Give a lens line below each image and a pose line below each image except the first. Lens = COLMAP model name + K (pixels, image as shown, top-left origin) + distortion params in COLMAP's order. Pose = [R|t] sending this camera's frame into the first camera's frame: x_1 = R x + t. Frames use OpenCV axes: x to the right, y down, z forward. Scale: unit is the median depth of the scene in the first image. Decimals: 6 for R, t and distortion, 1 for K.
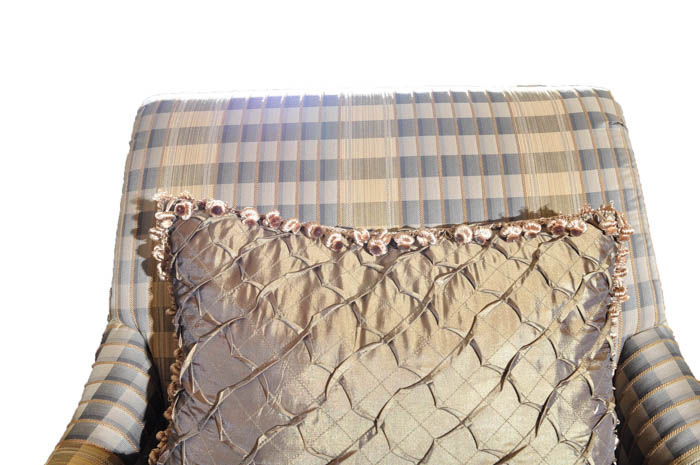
lens RADIAL K [[599.8, 0, 348.7], [0, 599.8, 223.7], [0, 0, 1]] dist [-0.084442, -0.011346]
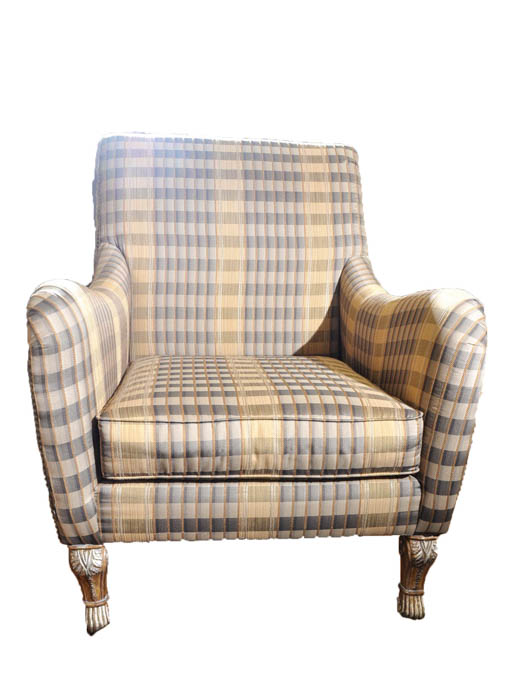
lens RADIAL K [[653.3, 0, 270.4], [0, 653.3, 479.7], [0, 0, 1]] dist [-0.056017, 0.029074]
pose [[0.987798, -0.004386, 0.155678, -0.250913], [-0.021357, 0.986345, 0.163304, 0.820534], [-0.154268, -0.164636, 0.974216, -1.926531]]
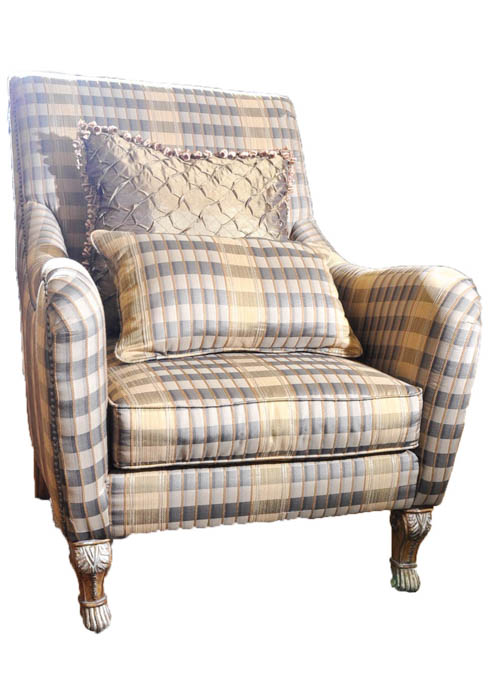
lens RADIAL K [[814.9, 0, 259.6], [0, 814.9, 471.8], [0, 0, 1]] dist [-0.024656, 0.000000]
pose [[0.927864, -0.057945, 0.368390, -0.974651], [-0.007317, 0.984835, 0.173337, 0.744344], [-0.372848, -0.163529, 0.913369, -2.247342]]
